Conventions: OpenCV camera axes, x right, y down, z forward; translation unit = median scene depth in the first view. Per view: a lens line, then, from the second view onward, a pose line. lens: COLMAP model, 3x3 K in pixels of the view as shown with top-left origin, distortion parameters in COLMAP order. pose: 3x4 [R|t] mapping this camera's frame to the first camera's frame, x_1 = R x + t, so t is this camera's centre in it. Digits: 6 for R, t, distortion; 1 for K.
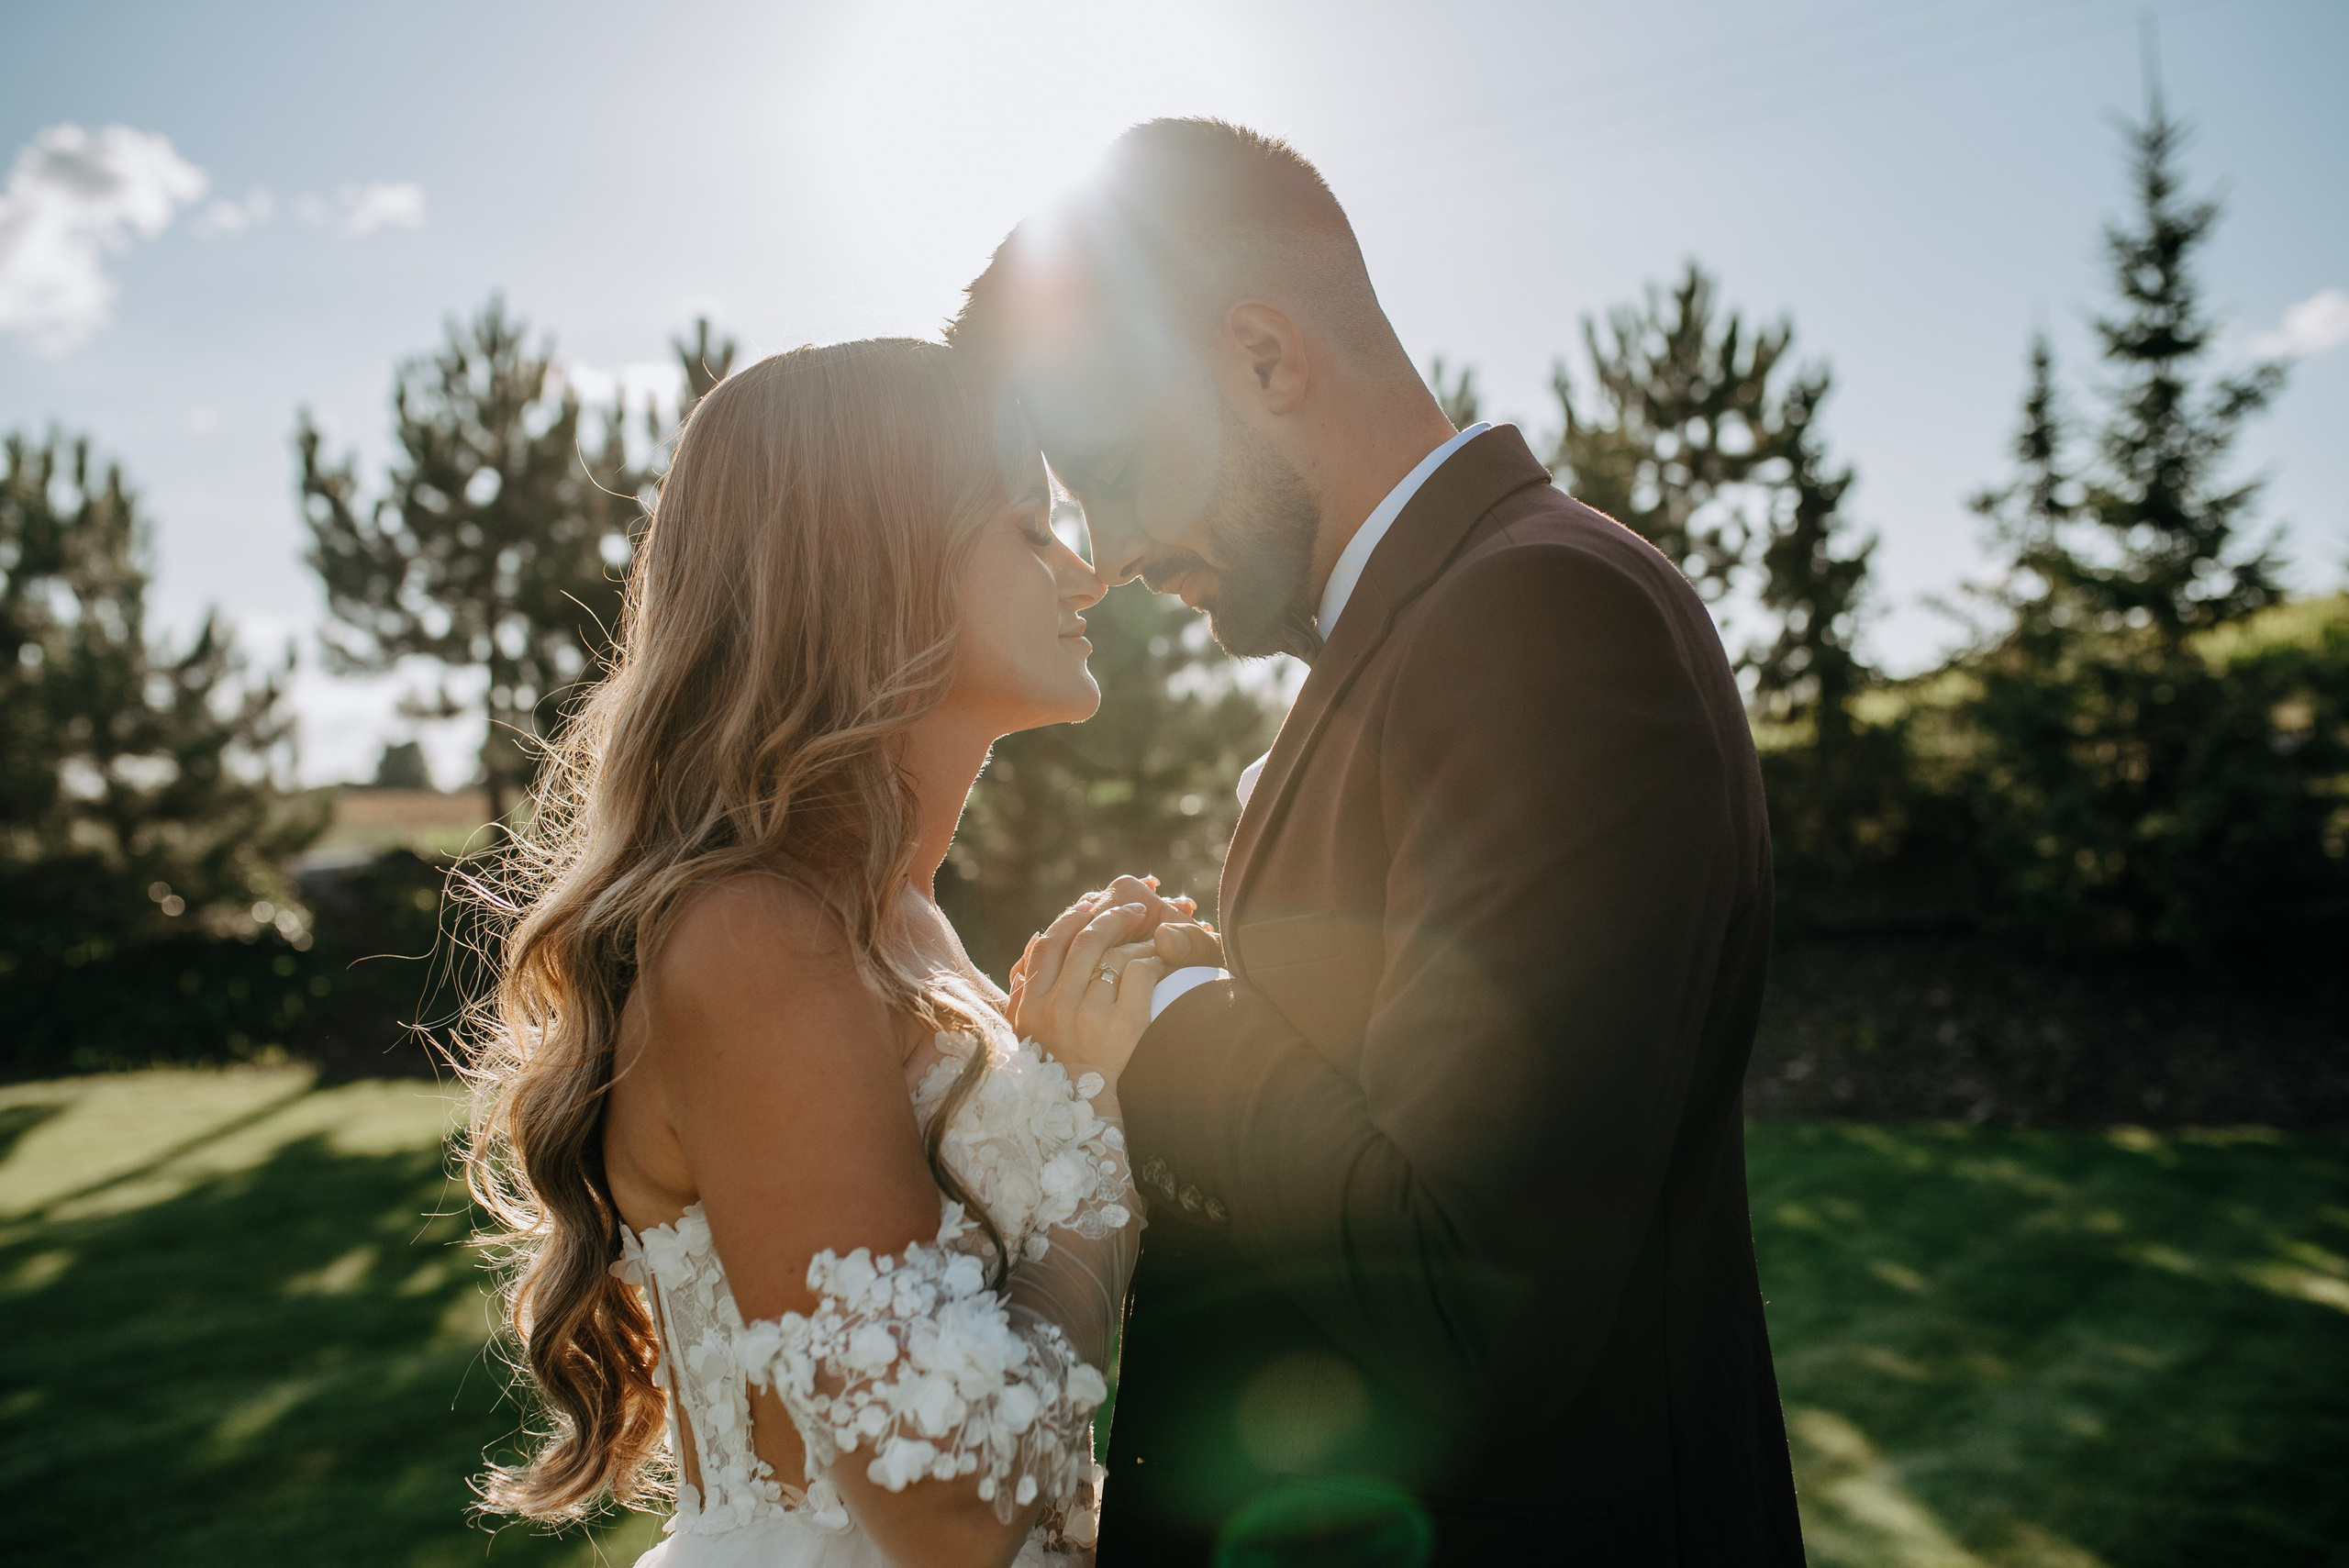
lens RADIAL K [[2263.3, 0, 1174.5], [0, 2263.3, 784.0], [0, 0, 1]] dist [-0.084972, 0.117261]
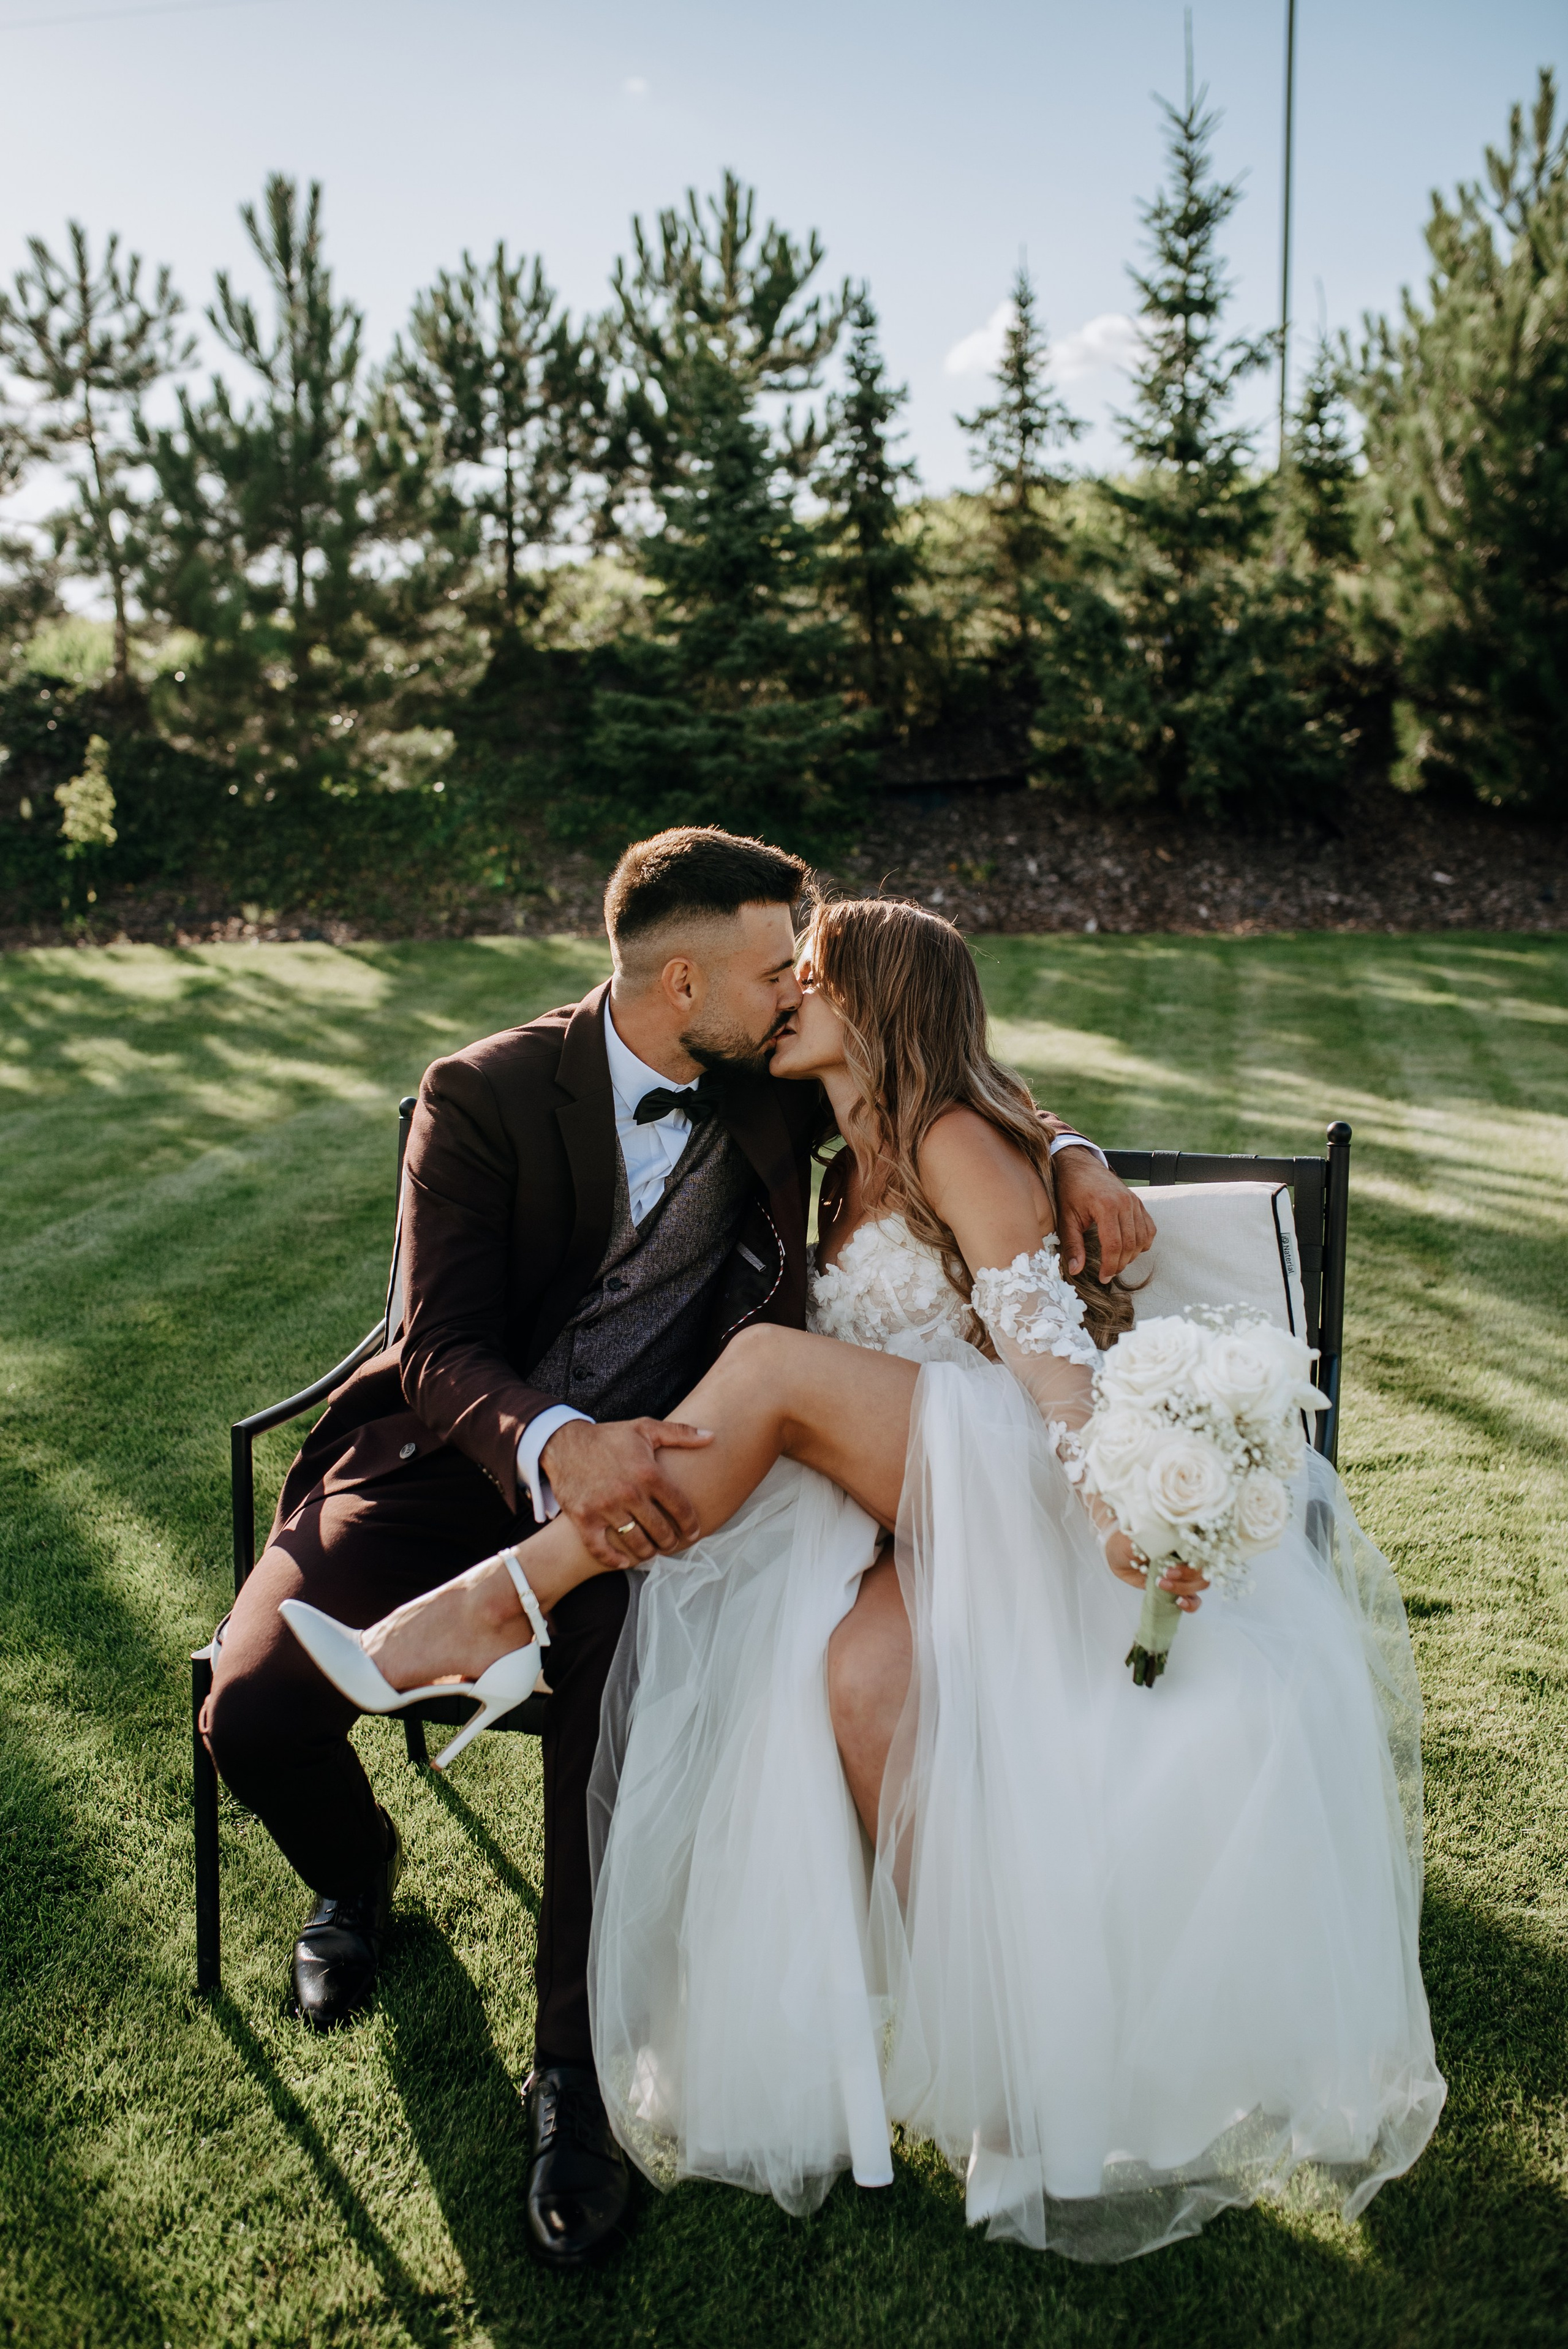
lens RADIAL K [[2263.4, 0, 784.0], [0, 2263.4, 1174.5], [0, 0, 1]] dist [-0.084972, 0.117261]
pose [[0.900984, -0.079736, 0.426462, -0.271555], [-0.017037, 0.975706, 0.218422, 0.004274], [-0.433518, -0.204061, 0.877737, -0.068618]]
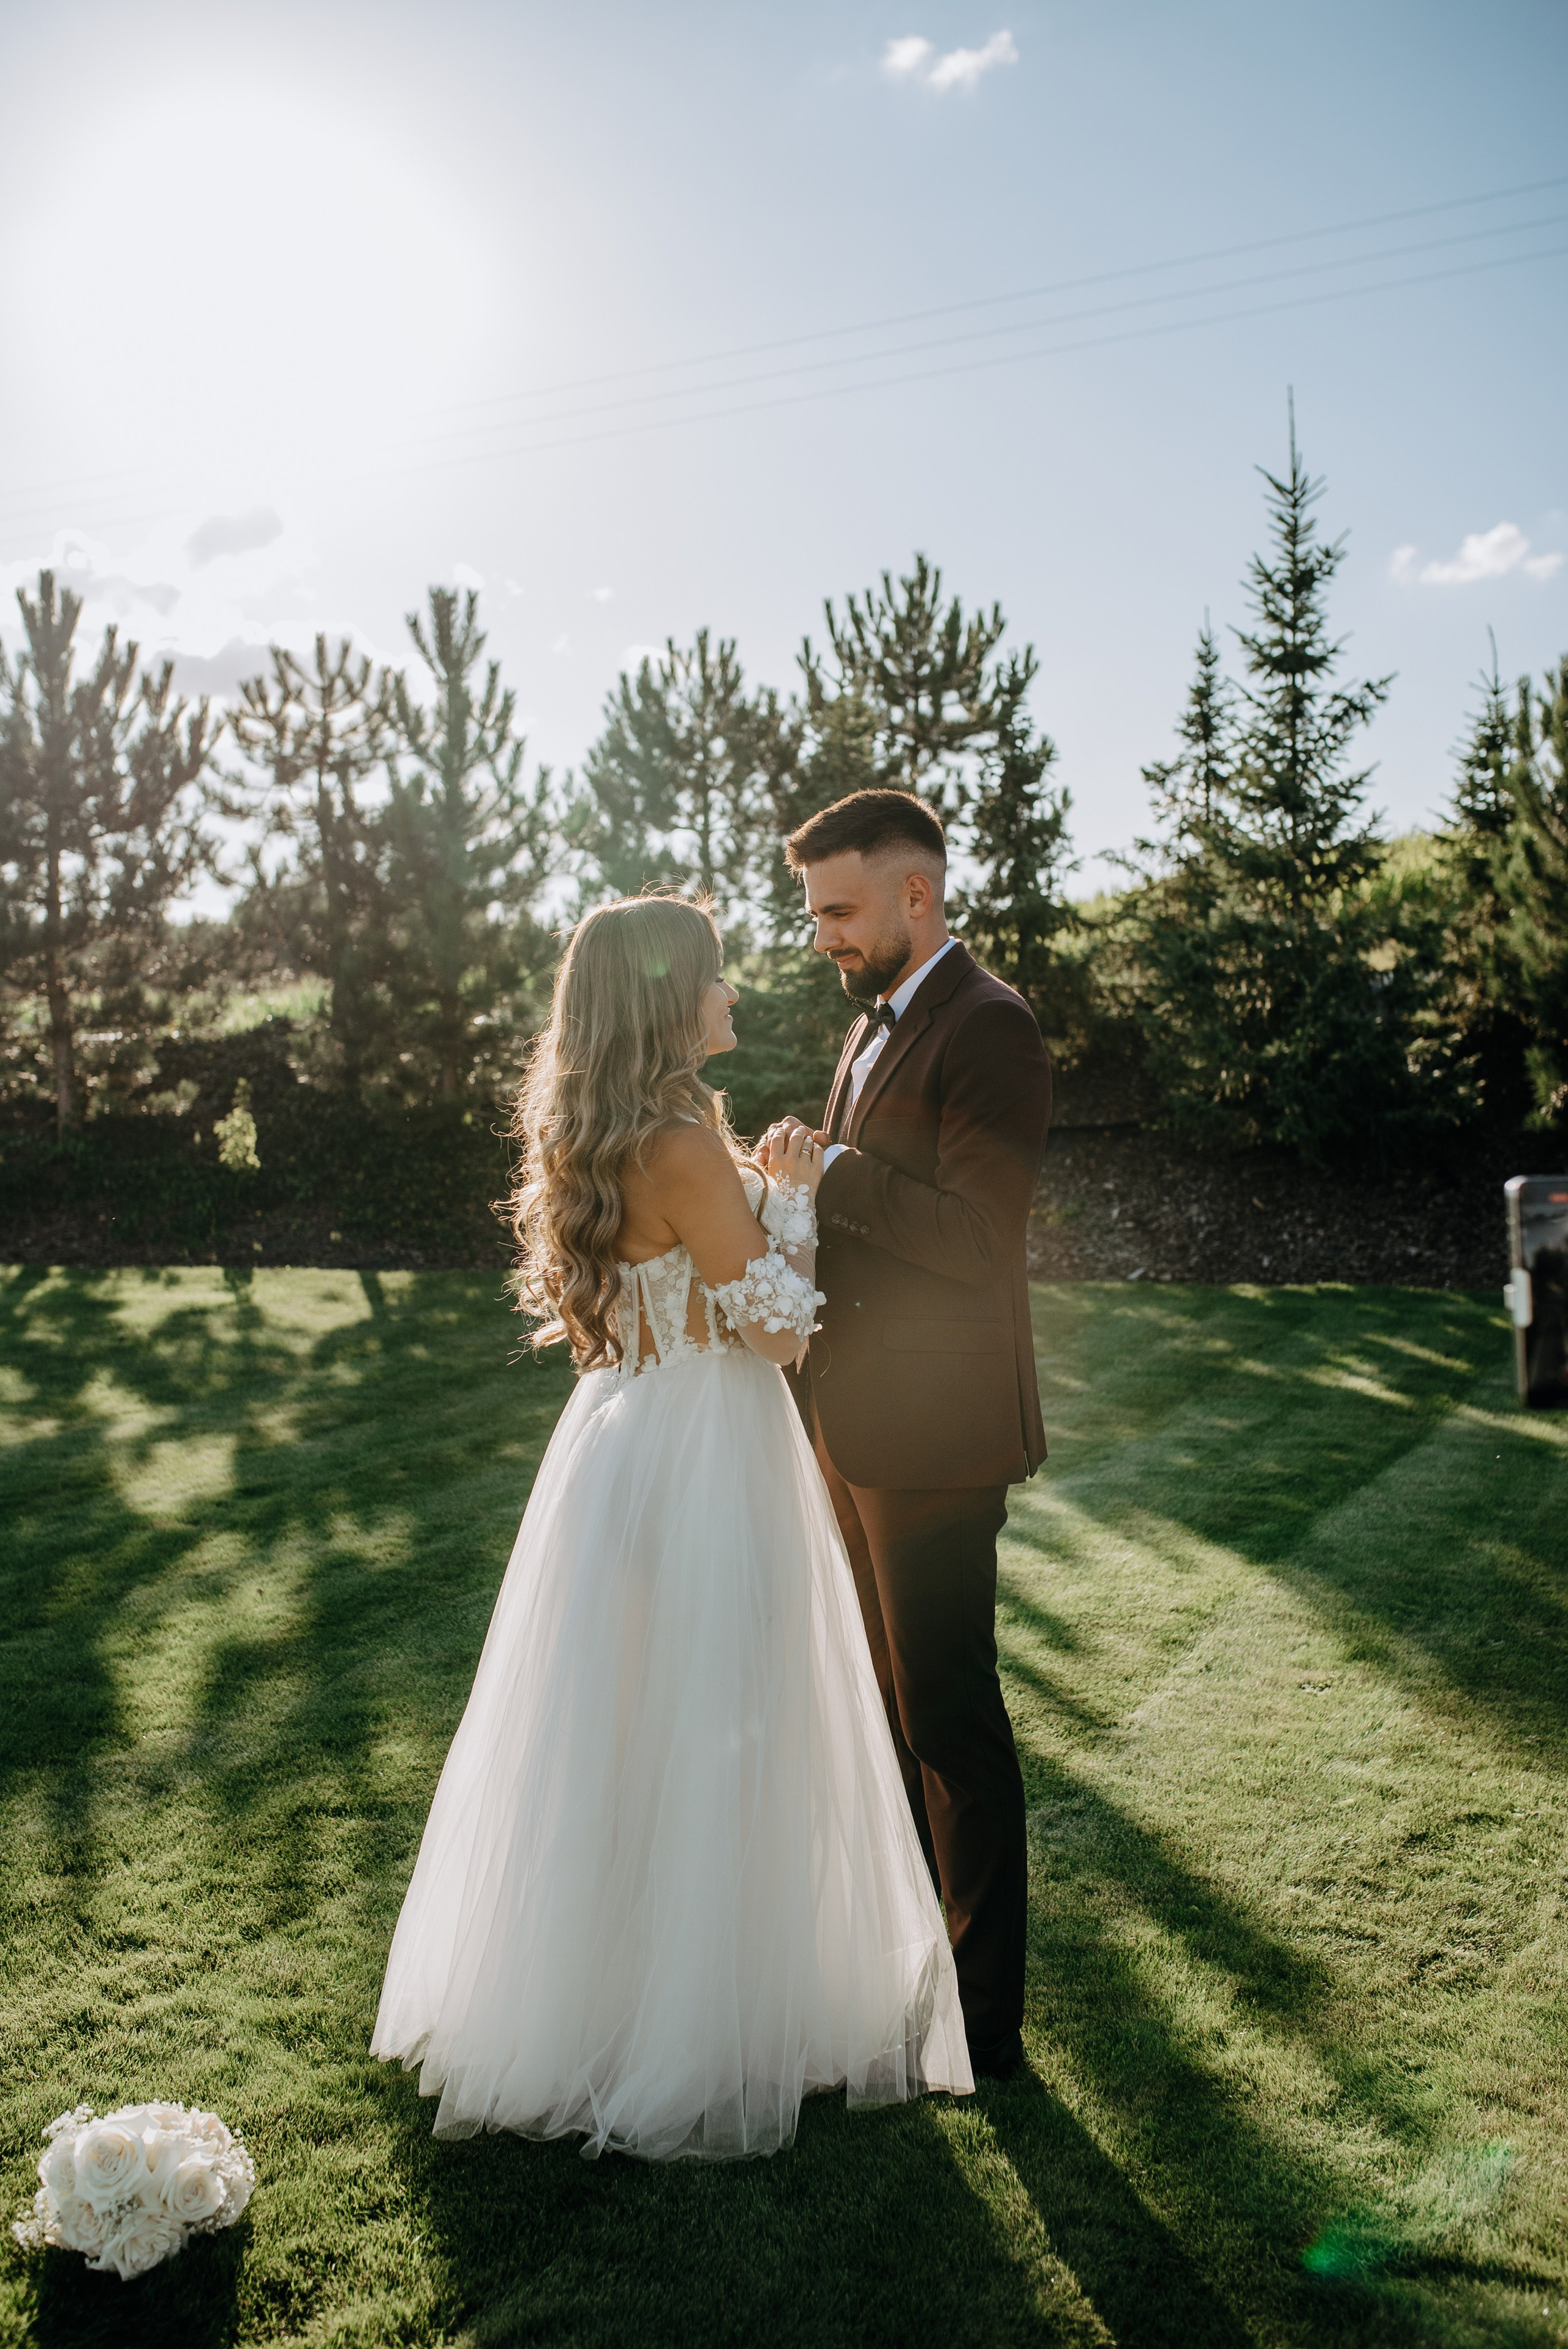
lens RADIAL K [[2263.4, 0, 784.0], [0, 2263.4, 1174.5], [0, 0, 1]] dist [-0.084972, 0.117261]
pose [[0.984400, -0.002594, 0.175928, -0.049214], [-0.012222, 0.996468, 0.083079, -0.010763], [-0.175522, -0.083933, 0.980891, -0.169209]]
